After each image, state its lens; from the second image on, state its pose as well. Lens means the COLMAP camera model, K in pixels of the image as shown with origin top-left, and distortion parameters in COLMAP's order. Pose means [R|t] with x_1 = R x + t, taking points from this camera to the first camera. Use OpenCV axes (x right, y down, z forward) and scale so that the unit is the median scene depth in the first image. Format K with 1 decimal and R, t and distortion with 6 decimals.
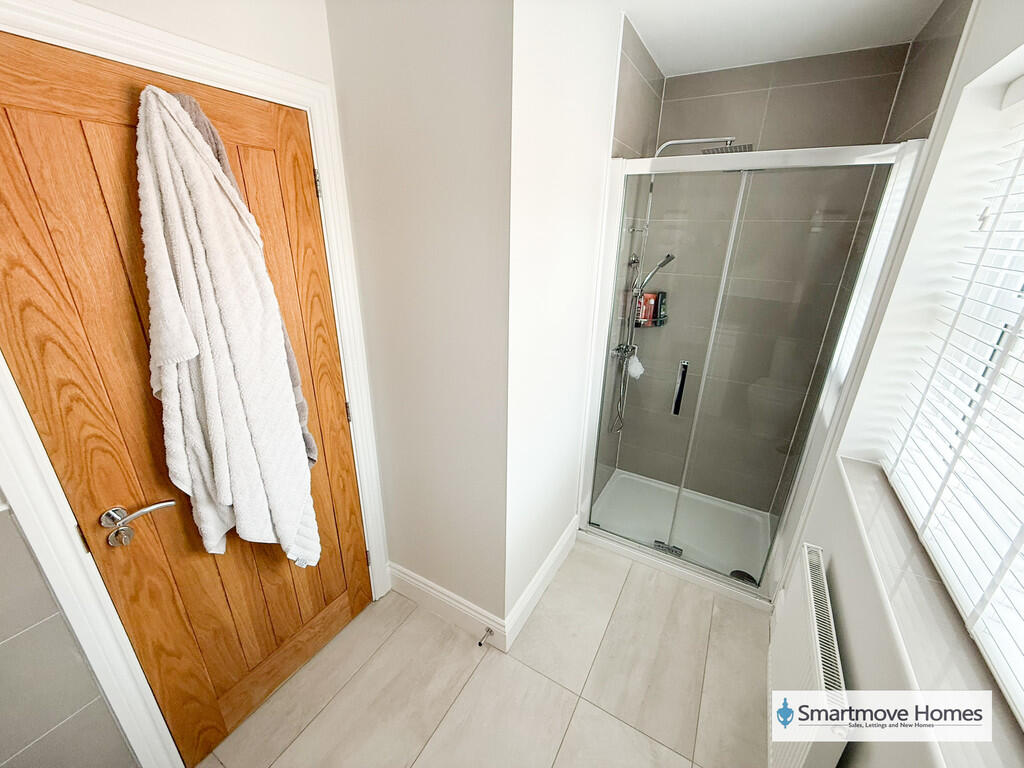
lens RADIAL K [[406.6, 0, 508.7], [0, 406.6, 381.3], [0, 0, 1]] dist [-0.002963, -0.000846]
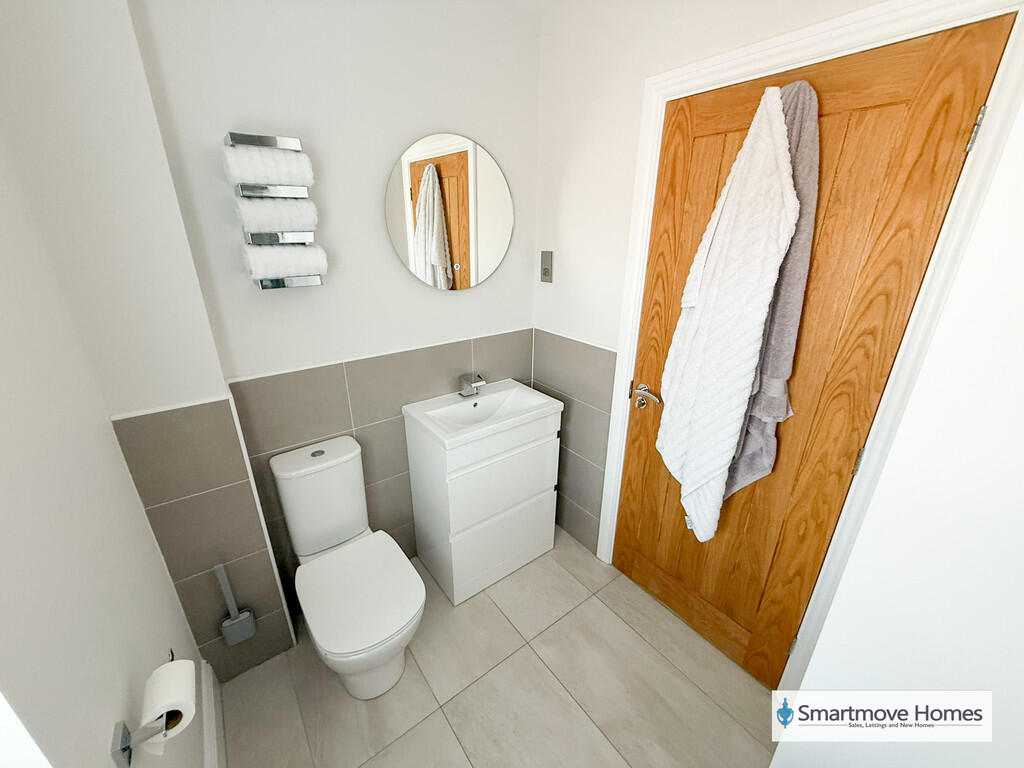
lens RADIAL K [[406.6, 0, 508.7], [0, 406.6, 381.3], [0, 0, 1]] dist [-0.002963, -0.000846]
pose [[-0.389046, 0.310525, -0.867305, 0.524129], [-0.331471, 0.831231, 0.446297, -0.196252], [0.859517, 0.461117, -0.220457, 0.699223]]
